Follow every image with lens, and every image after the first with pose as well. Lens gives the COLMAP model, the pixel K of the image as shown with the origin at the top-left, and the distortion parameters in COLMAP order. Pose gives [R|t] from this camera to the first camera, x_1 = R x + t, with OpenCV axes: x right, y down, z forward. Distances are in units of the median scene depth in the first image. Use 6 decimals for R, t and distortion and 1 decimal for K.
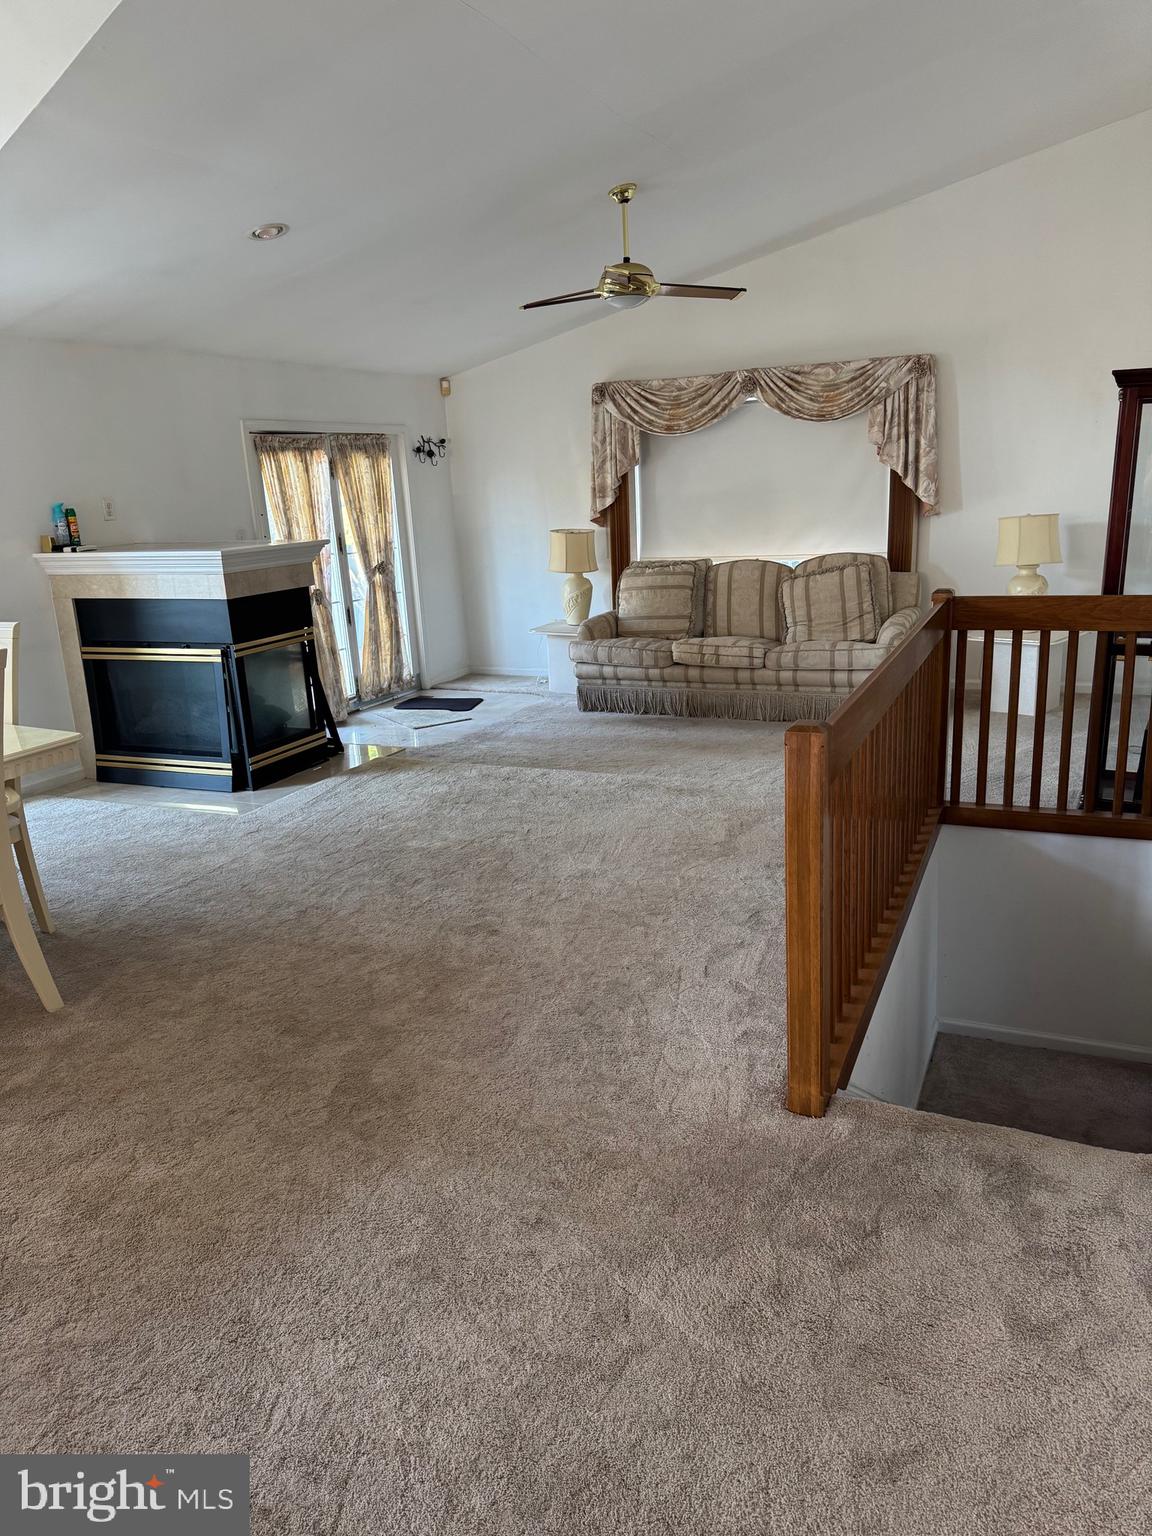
lens RADIAL K [[1081.3, 0, 576.7], [0, 1081.3, 777.4], [0, 0, 1]] dist [0.054418, -0.091019]
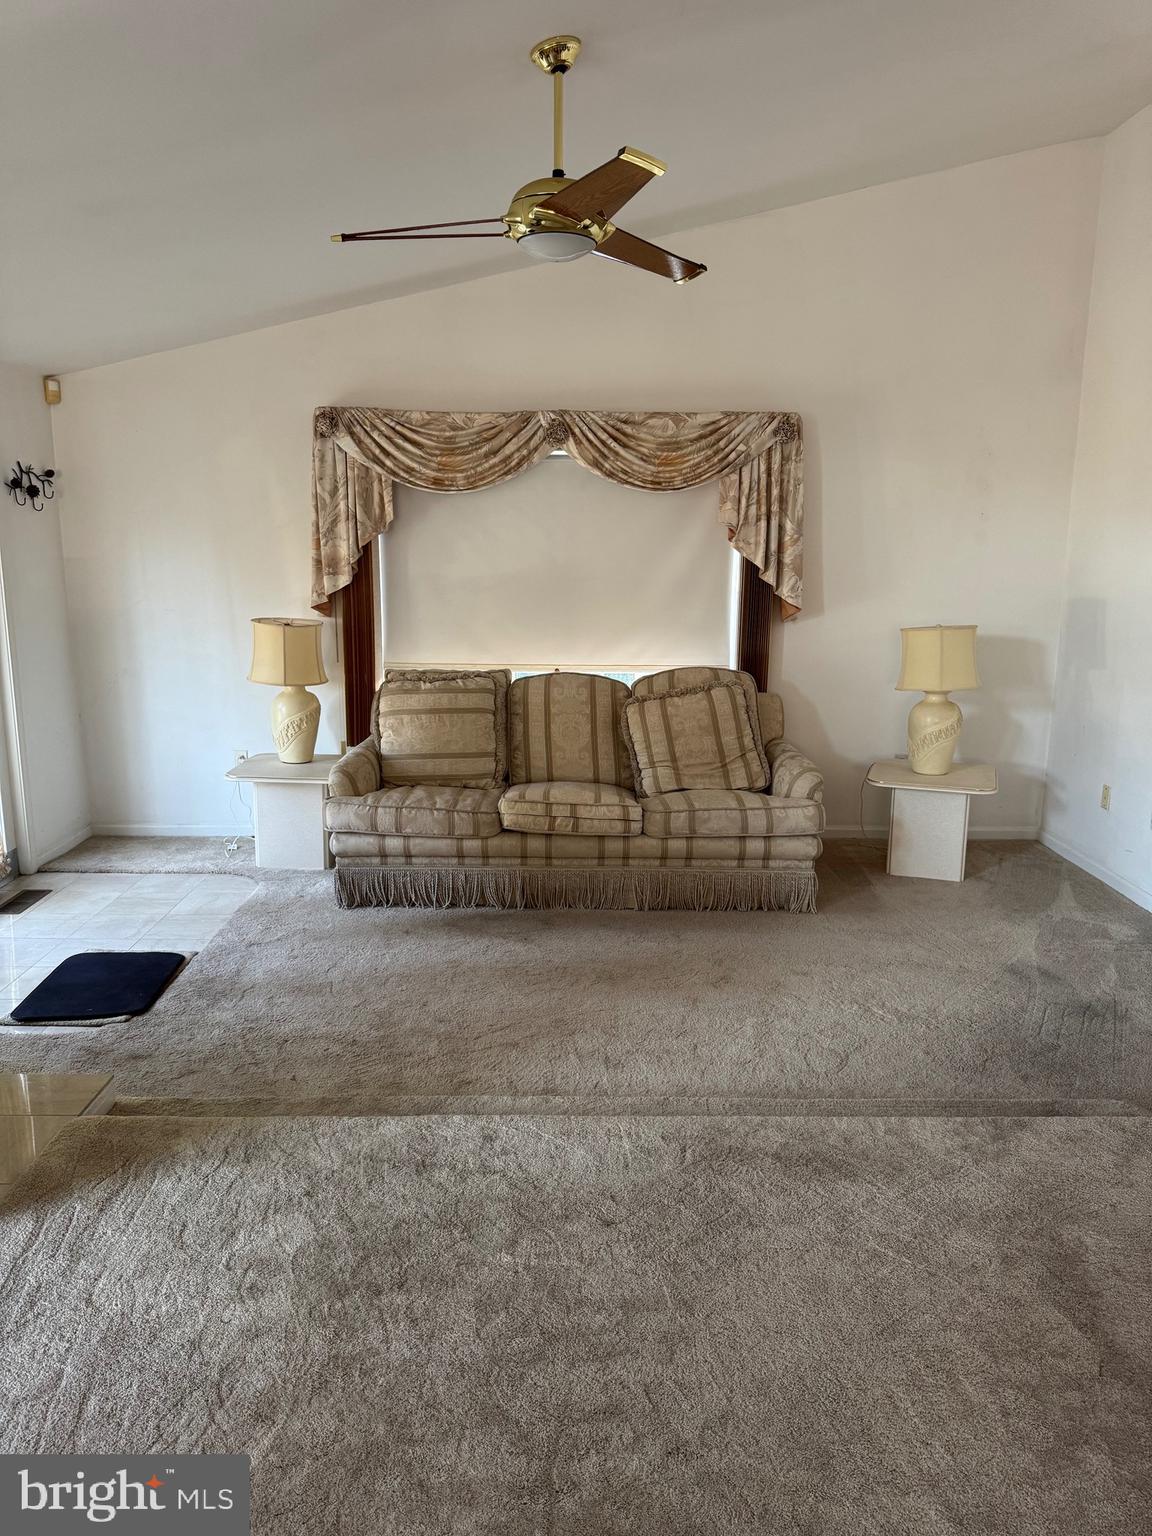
lens RADIAL K [[1081.3, 0, 589.8], [0, 1081.3, 770.1], [0, 0, 1]] dist [0.054418, -0.091019]
pose [[0.902399, -0.031596, 0.429741, -0.136350], [0.062910, 0.996283, -0.058852, -0.095429], [-0.426284, 0.080142, 0.901032, 0.364393]]
